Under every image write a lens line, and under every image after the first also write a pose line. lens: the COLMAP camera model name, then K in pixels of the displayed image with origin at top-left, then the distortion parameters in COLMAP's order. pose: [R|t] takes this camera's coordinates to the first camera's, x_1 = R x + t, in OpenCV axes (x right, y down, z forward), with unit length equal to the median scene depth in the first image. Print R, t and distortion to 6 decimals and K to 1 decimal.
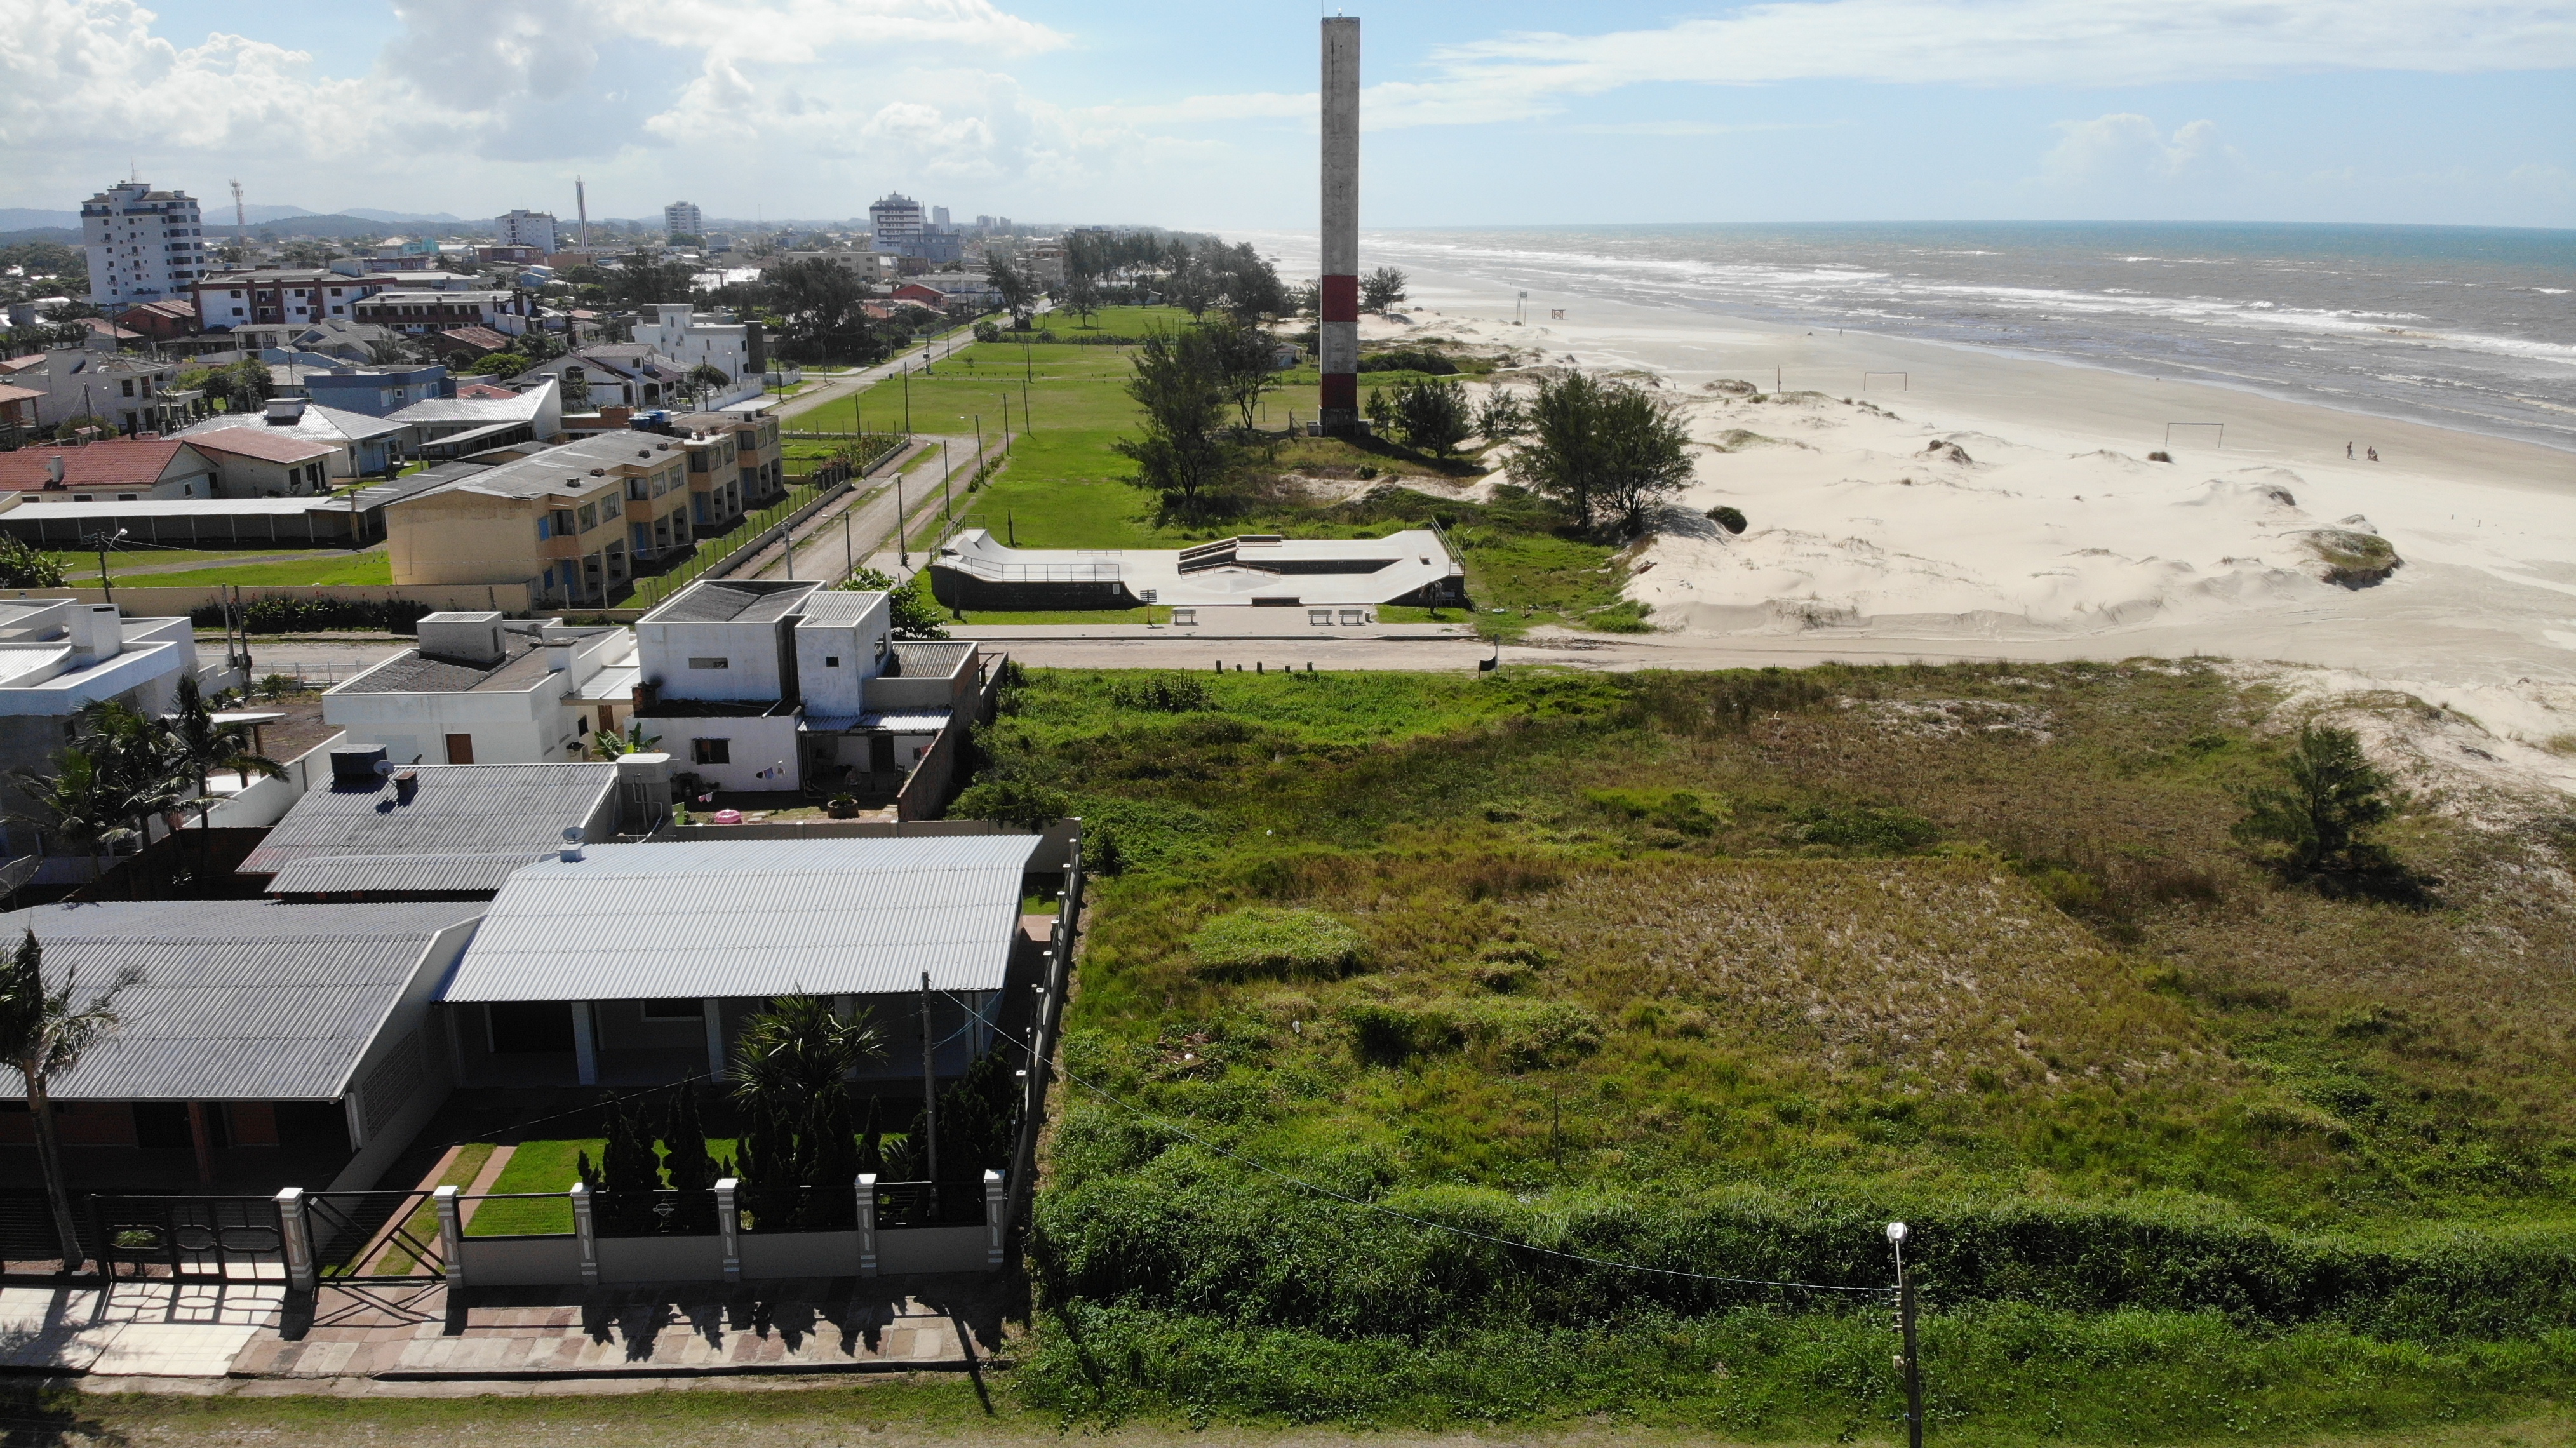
lens RADIAL K [[2084.5, 0, 1273.6], [0, 2084.5, 702.9], [0, 0, 1]] dist [0.100271, -0.275521]
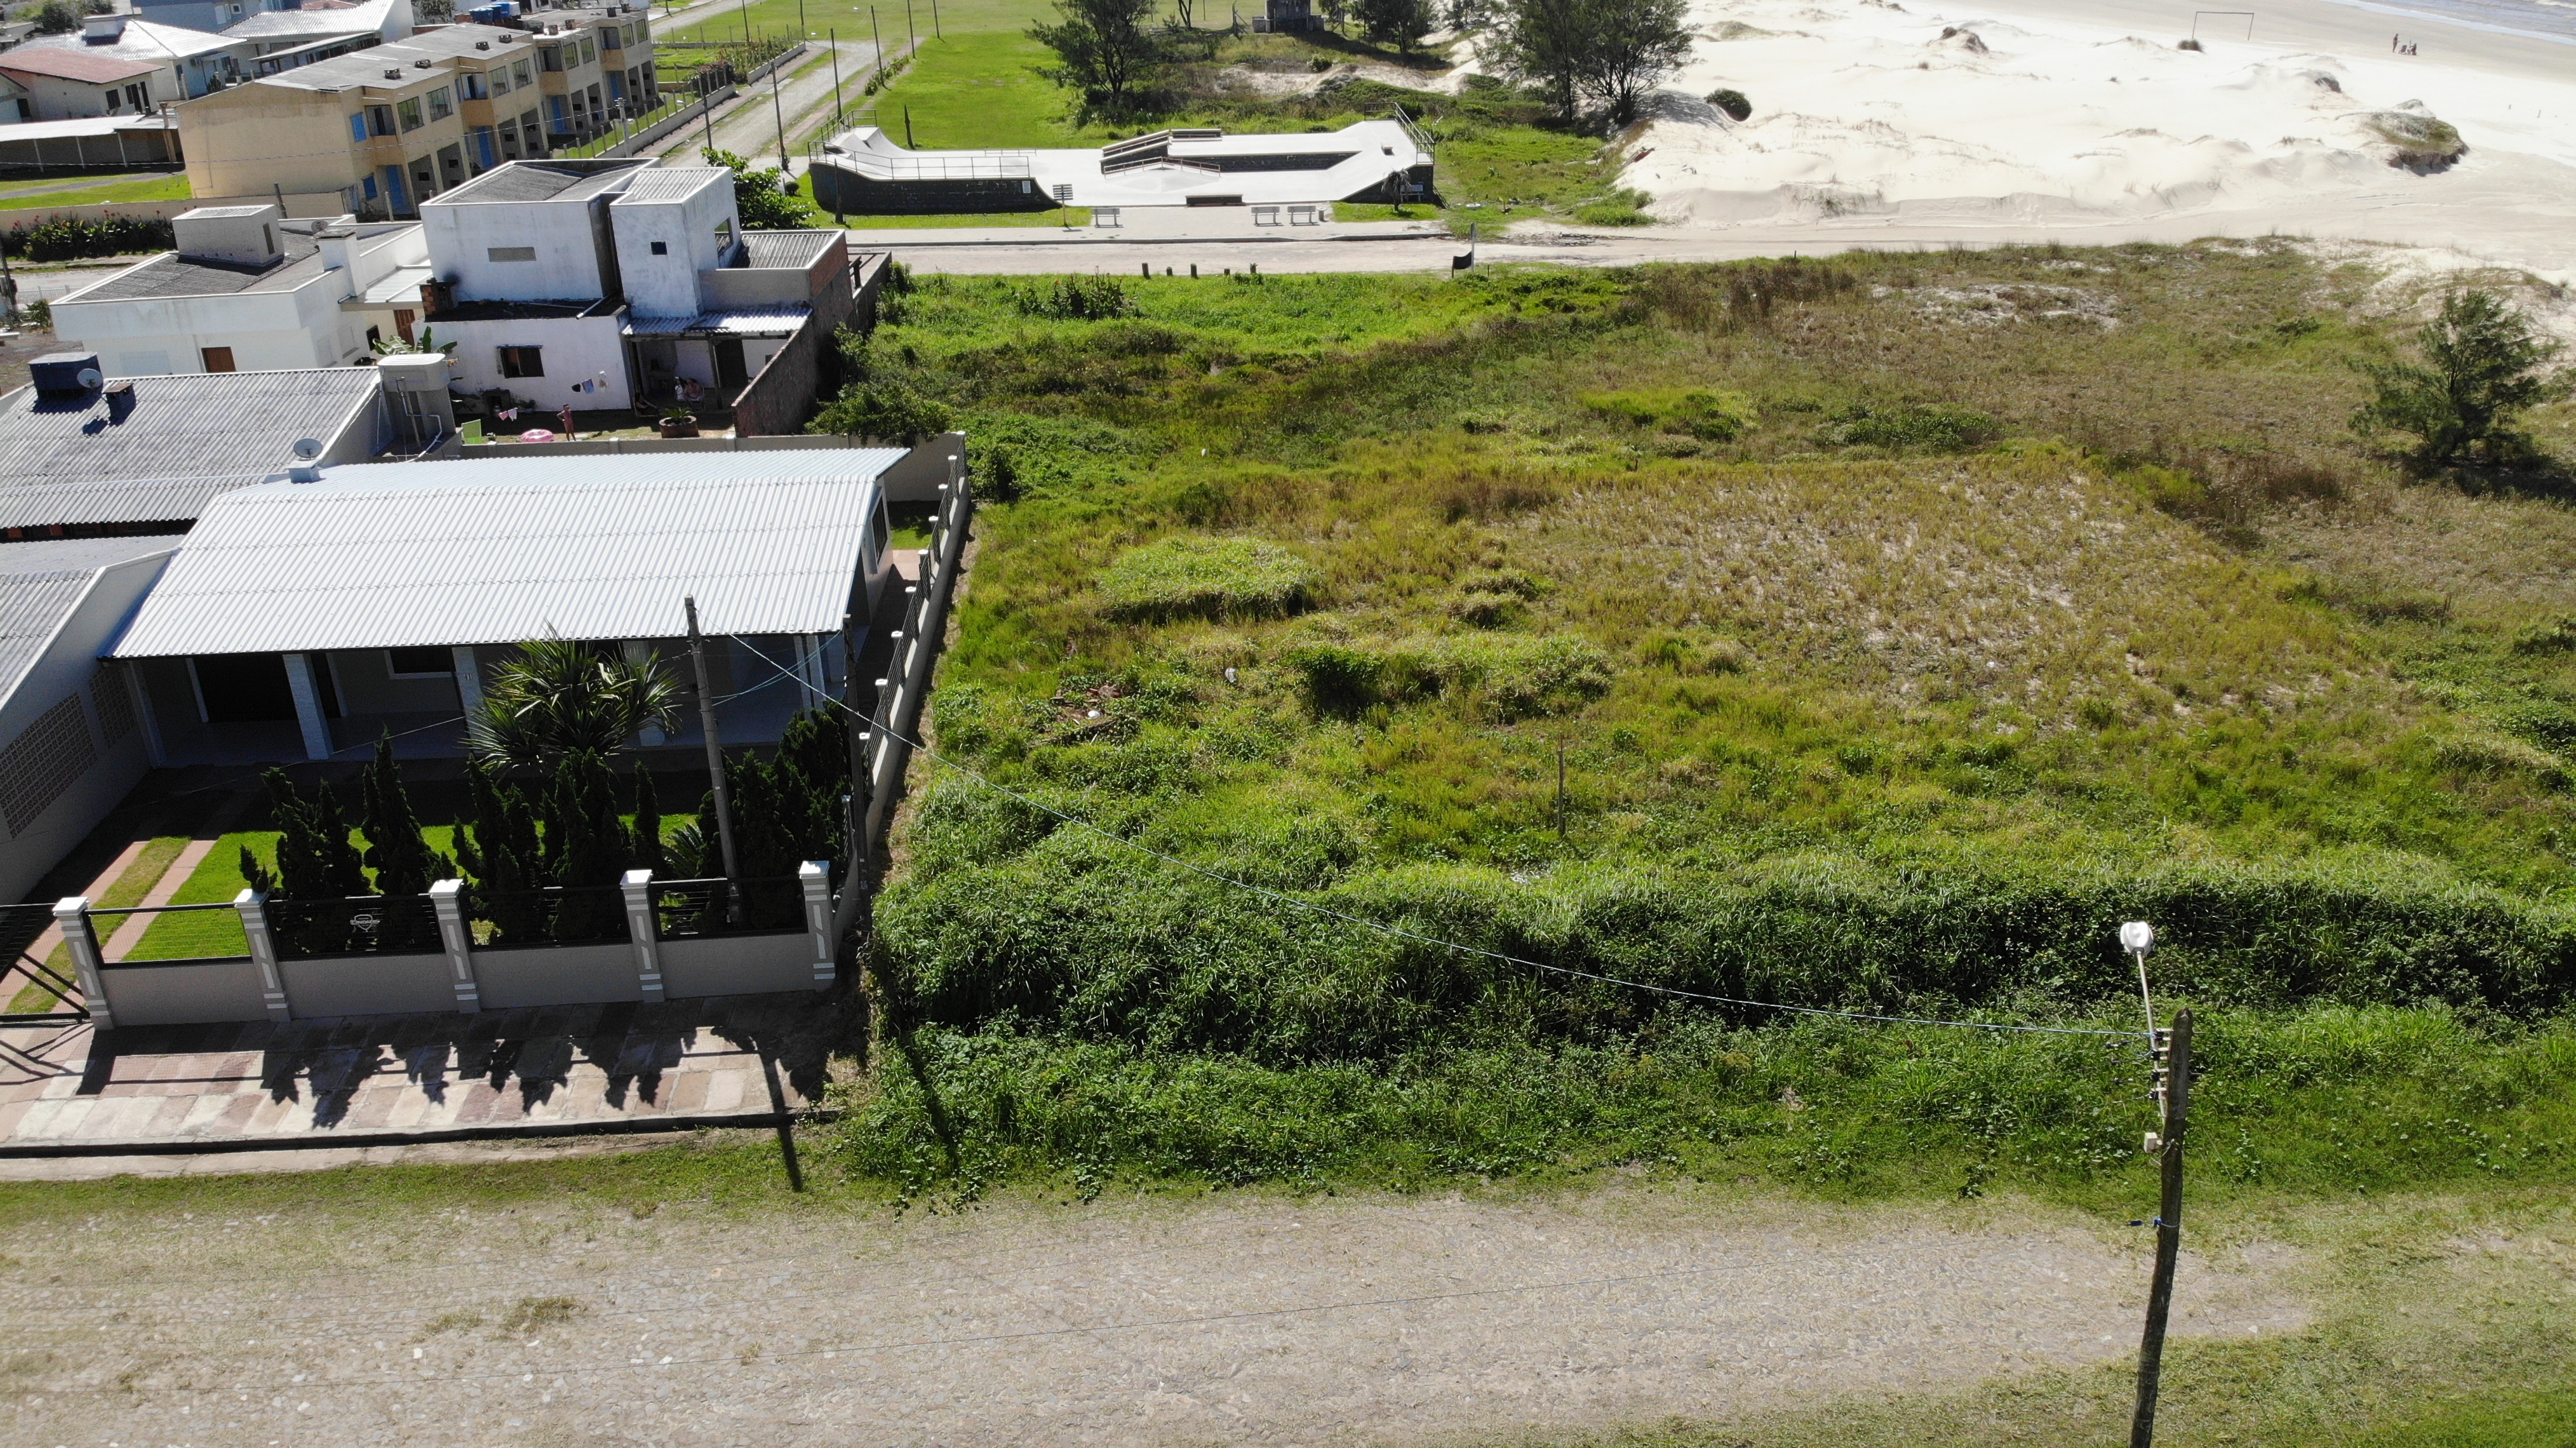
lens RADIAL K [[2084.5, 0, 1287.3], [0, 2084.5, 758.3], [0, 0, 1]] dist [0.100271, -0.275521]
pose [[0.999513, -0.022947, 0.021145, 0.013421], [0.018696, 0.982943, 0.182958, 0.037520], [-0.024983, -0.182474, 0.982893, 0.188124]]
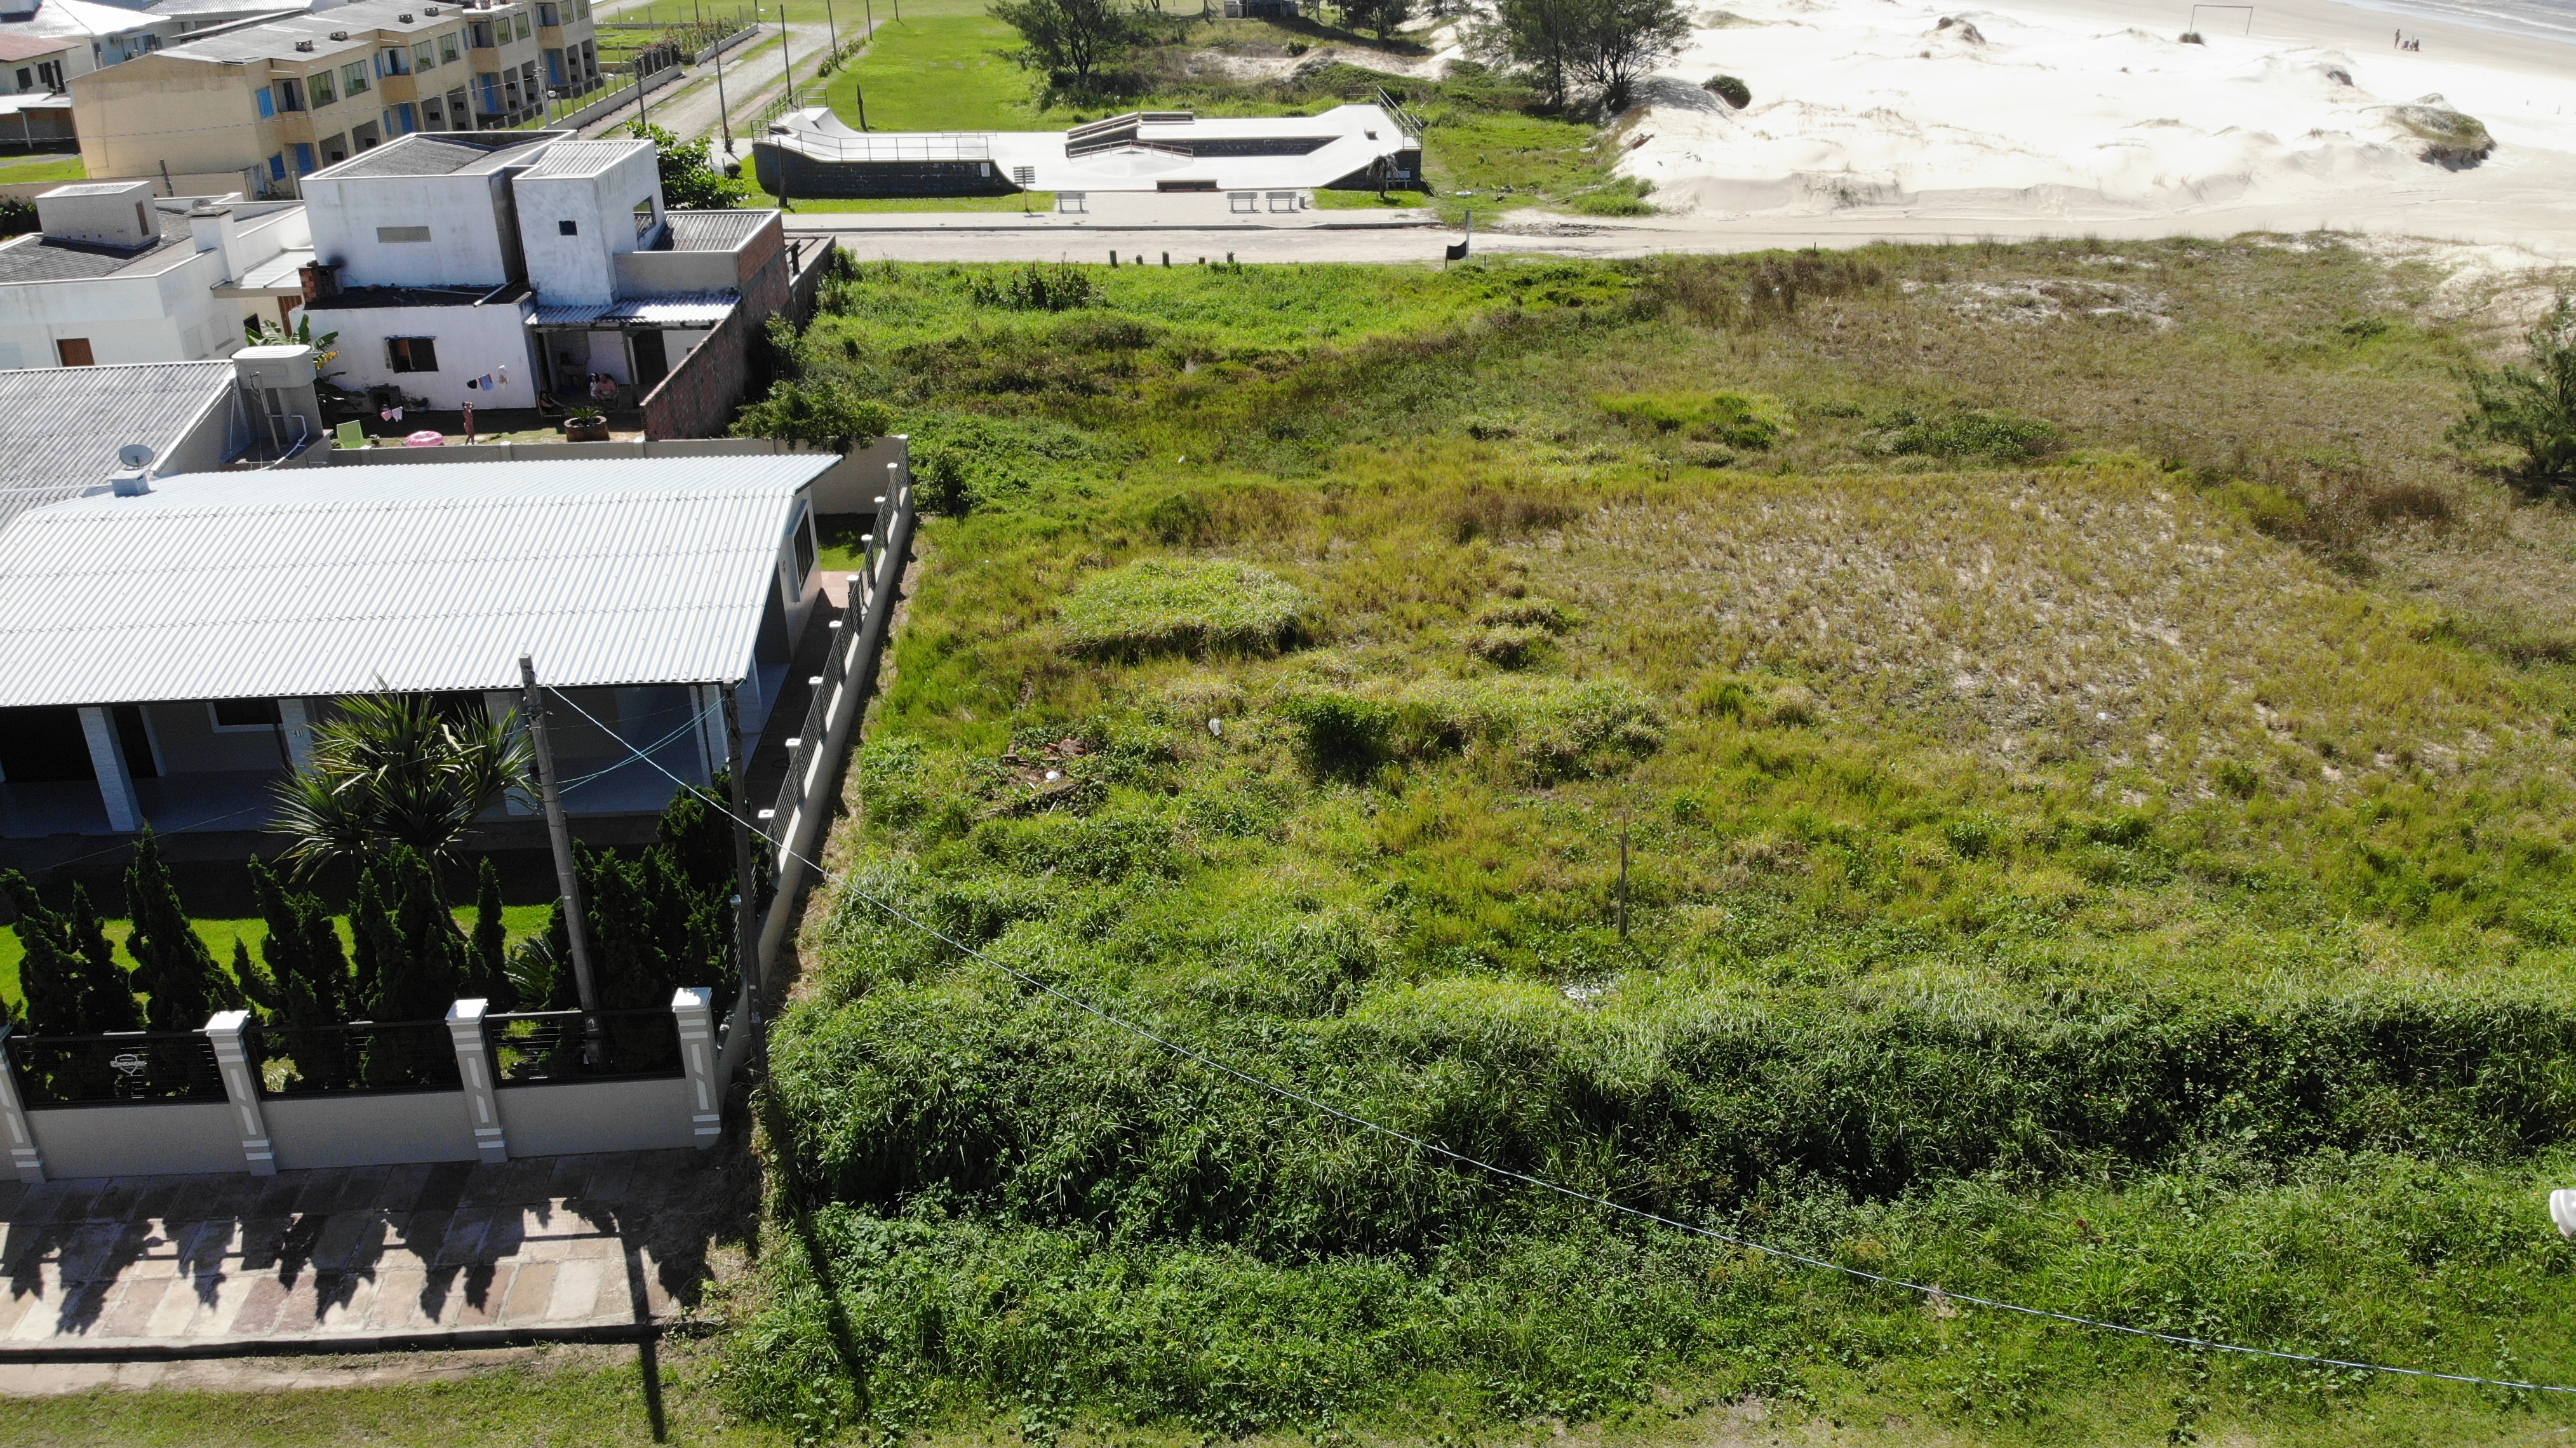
lens RADIAL K [[2084.5, 0, 1293.2], [0, 2084.5, 750.9], [0, 0, 1]] dist [0.100271, -0.275521]
pose [[0.998957, -0.021020, 0.040534, 0.007925], [0.013348, 0.983393, 0.180997, 0.037157], [-0.043665, -0.180267, 0.982648, 0.293794]]
